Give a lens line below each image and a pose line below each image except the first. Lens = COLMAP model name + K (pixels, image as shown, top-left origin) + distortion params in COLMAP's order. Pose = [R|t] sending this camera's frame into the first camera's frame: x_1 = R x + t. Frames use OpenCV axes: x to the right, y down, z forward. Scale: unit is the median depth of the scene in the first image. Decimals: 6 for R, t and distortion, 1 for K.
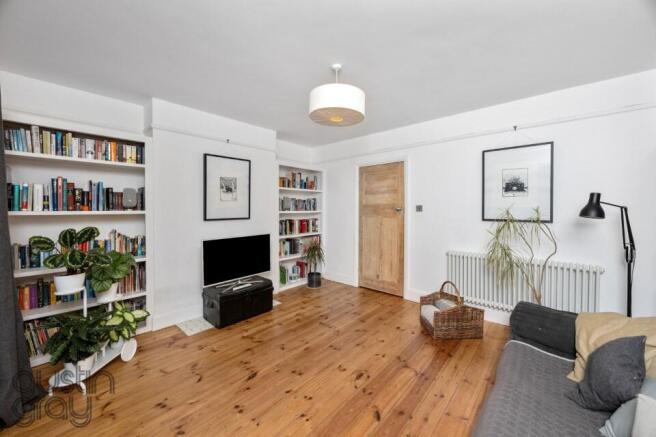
lens RADIAL K [[252.4, 0, 328.3], [0, 252.4, 212.1], [0, 0, 1]] dist [-0.000169, 0.000000]
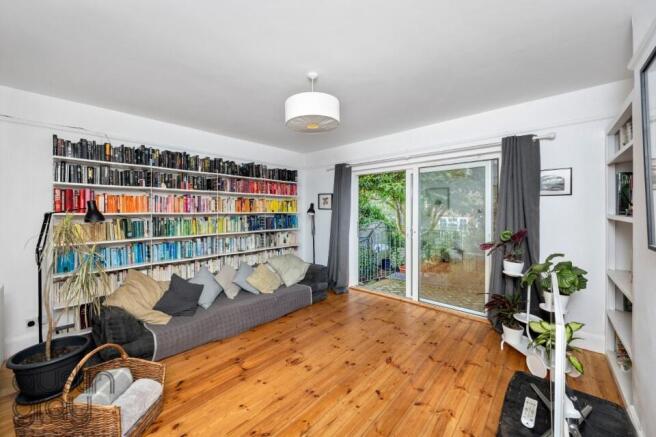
lens RADIAL K [[252.4, 0, 327.9], [0, 252.4, 212.9], [0, 0, 1]] dist [-0.000169, 0.000000]
pose [[-0.999992, -0.003074, 0.002505, -0.024936], [-0.003023, 0.999791, 0.020235, -0.036348], [-0.002567, 0.020228, -0.999792, 1.977575]]
